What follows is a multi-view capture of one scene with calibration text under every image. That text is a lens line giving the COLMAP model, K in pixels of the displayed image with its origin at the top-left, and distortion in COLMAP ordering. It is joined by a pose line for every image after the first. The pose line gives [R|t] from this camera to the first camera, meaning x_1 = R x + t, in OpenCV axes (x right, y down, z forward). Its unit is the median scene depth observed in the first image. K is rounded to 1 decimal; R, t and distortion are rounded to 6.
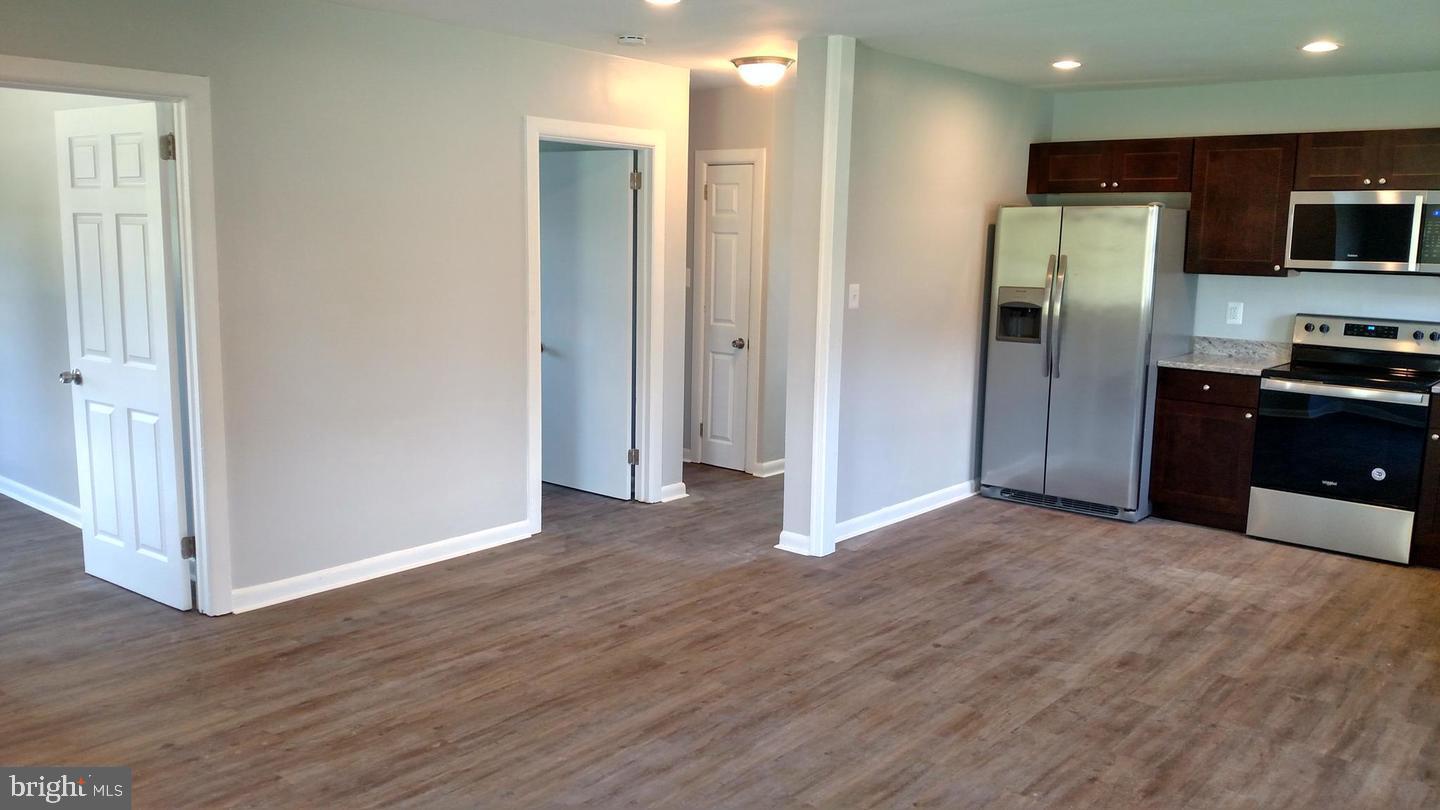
lens RADIAL K [[1076.3, 0, 719.3], [0, 1076.3, 360.3], [0, 0, 1]] dist [0.062173, -0.094688]
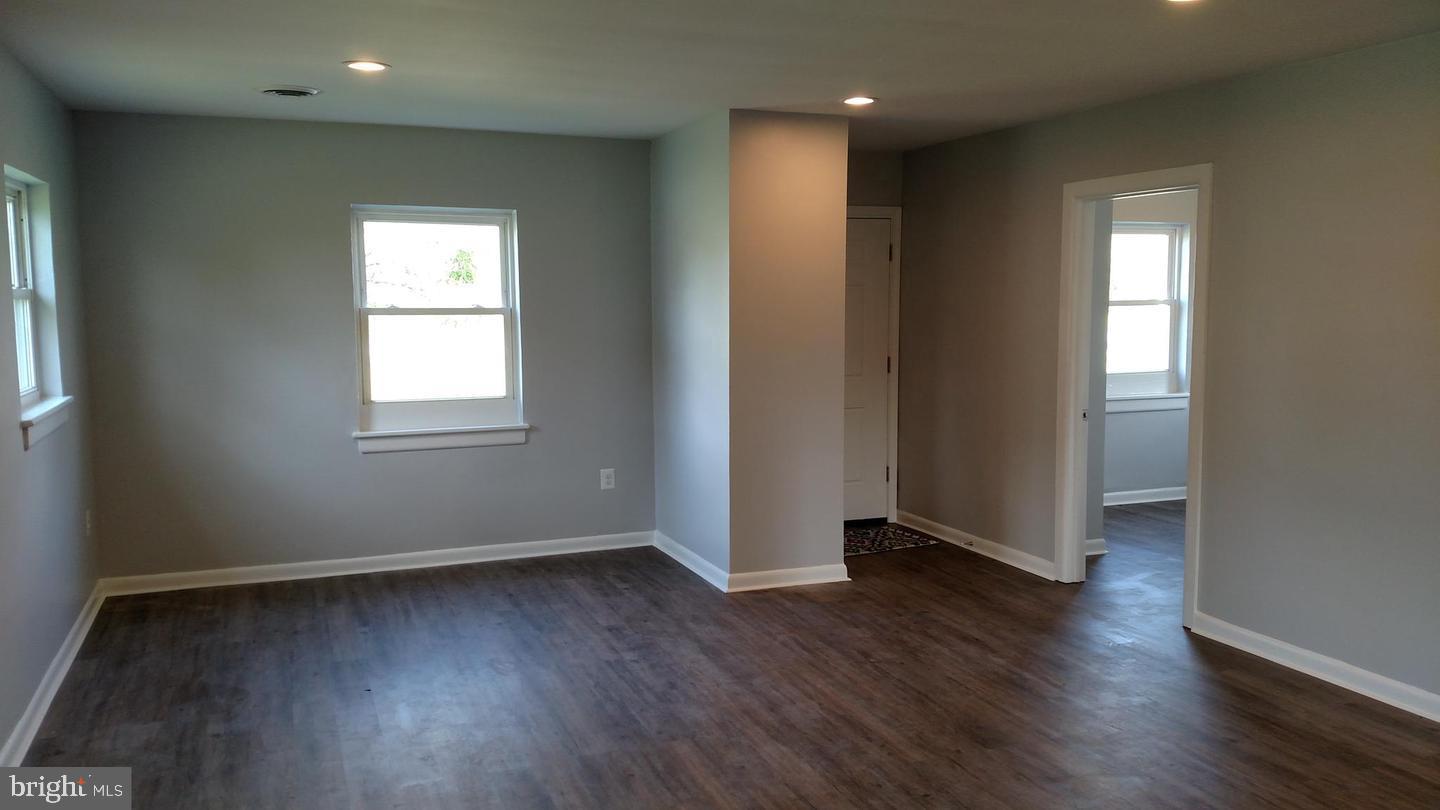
lens RADIAL K [[1049.5, 0, 720.0], [0, 1049.5, 405.0], [0, 0, 1]] dist [-0.000673, -0.002457]
pose [[-0.467630, 0.069944, -0.881153, 0.788834], [-0.104122, 0.985565, 0.133490, -0.102288], [0.877770, 0.154172, -0.453597, 1.097061]]
